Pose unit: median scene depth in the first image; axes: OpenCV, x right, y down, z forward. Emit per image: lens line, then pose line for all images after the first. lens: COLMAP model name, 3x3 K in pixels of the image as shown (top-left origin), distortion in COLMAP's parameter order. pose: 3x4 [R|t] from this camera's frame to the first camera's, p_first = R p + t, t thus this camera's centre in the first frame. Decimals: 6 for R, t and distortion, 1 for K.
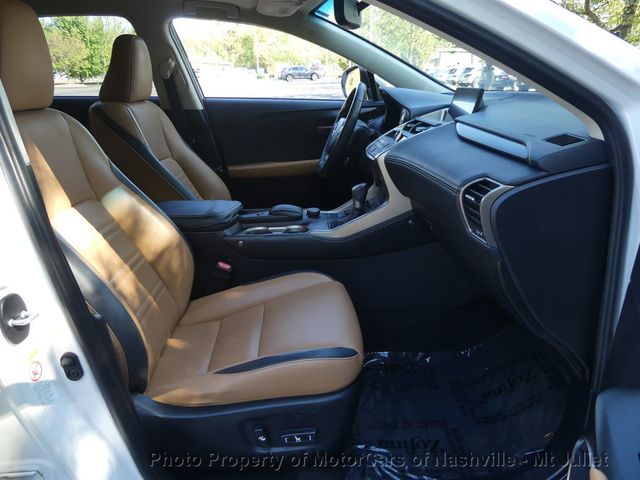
lens RADIAL K [[481.3, 0, 320.0], [0, 481.3, 240.0], [0, 0, 1]] dist [-0.016168, -0.000958]
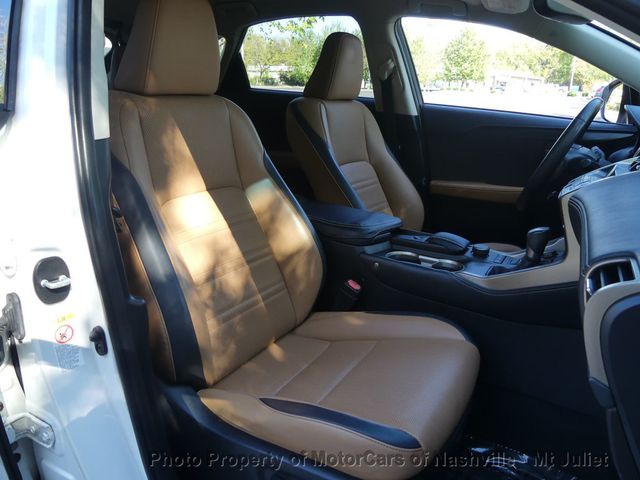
lens RADIAL K [[481.3, 0, 320.0], [0, 481.3, 240.0], [0, 0, 1]] dist [-0.016168, -0.000958]
pose [[0.831081, 0.218723, -0.511336, 0.182208], [-0.229763, 0.972319, 0.042471, -0.049962], [0.506471, 0.082190, 0.858331, 0.183491]]
